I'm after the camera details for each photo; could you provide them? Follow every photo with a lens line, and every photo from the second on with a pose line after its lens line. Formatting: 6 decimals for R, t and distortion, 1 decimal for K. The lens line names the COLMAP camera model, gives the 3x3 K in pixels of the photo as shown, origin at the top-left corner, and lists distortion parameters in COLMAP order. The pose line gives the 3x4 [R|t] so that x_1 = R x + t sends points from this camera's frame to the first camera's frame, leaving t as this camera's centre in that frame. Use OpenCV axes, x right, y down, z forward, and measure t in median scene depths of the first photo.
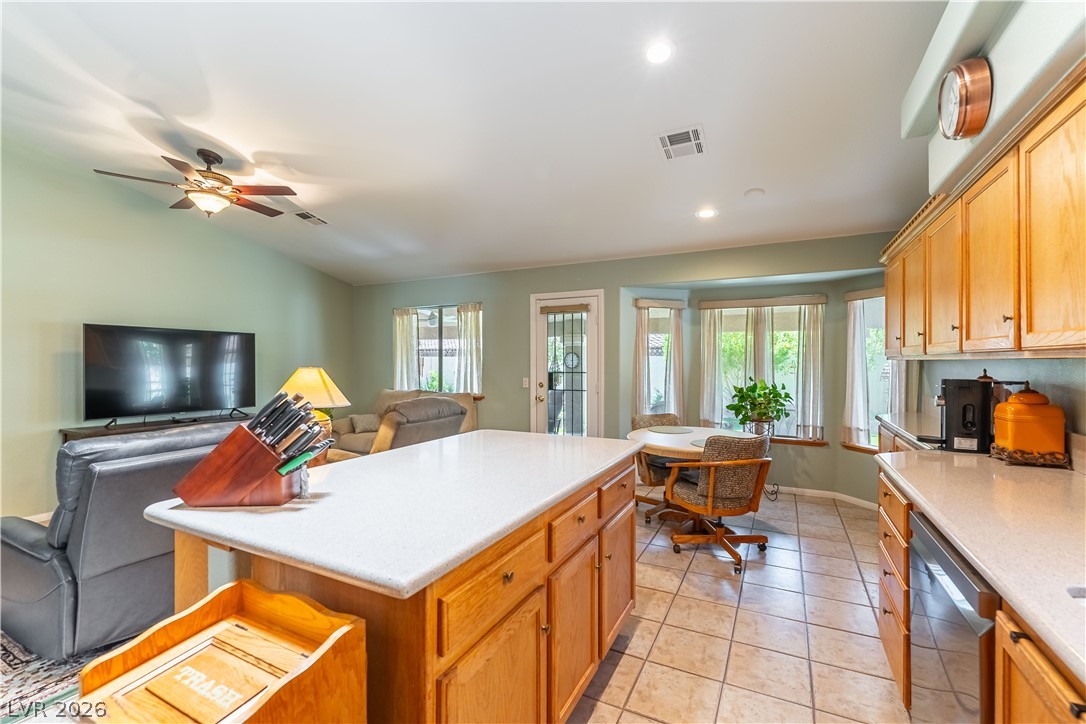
lens RADIAL K [[475.2, 0, 544.6], [0, 475.2, 356.9], [0, 0, 1]] dist [-0.000462, -0.000153]
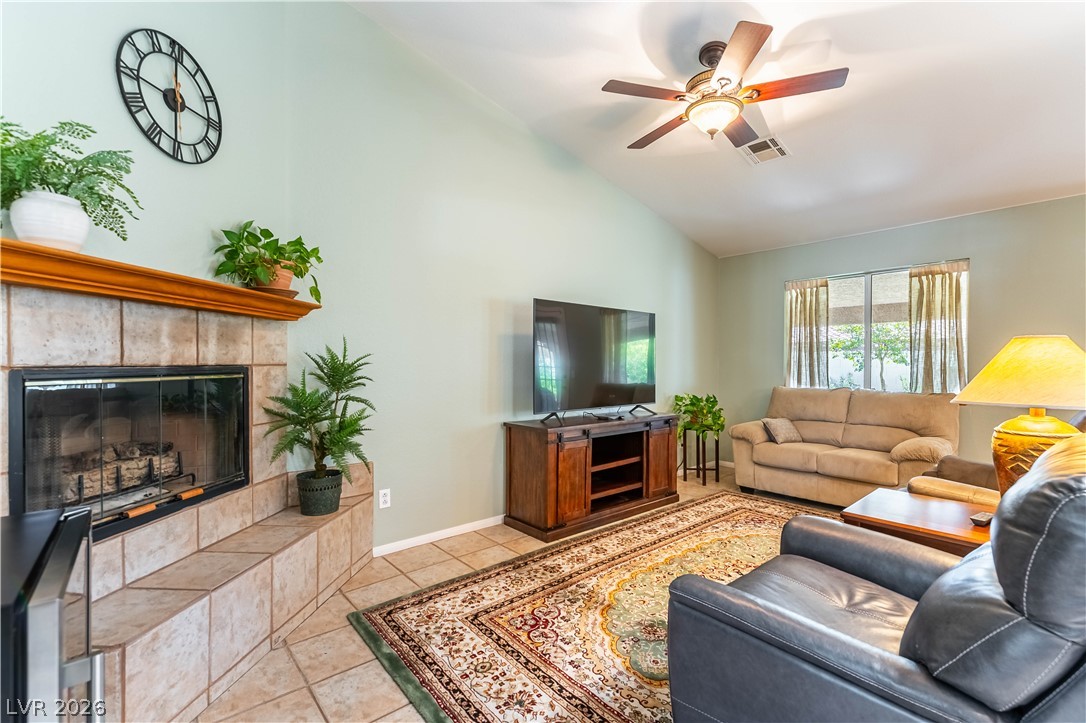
lens RADIAL K [[475.2, 0, 521.8], [0, 475.2, 363.9], [0, 0, 1]] dist [-0.000462, -0.000153]
pose [[0.922441, 0.001083, -0.386137, -0.482020], [0.001285, 0.999982, 0.005874, 0.030311], [0.386136, -0.005915, 0.922423, 0.151061]]
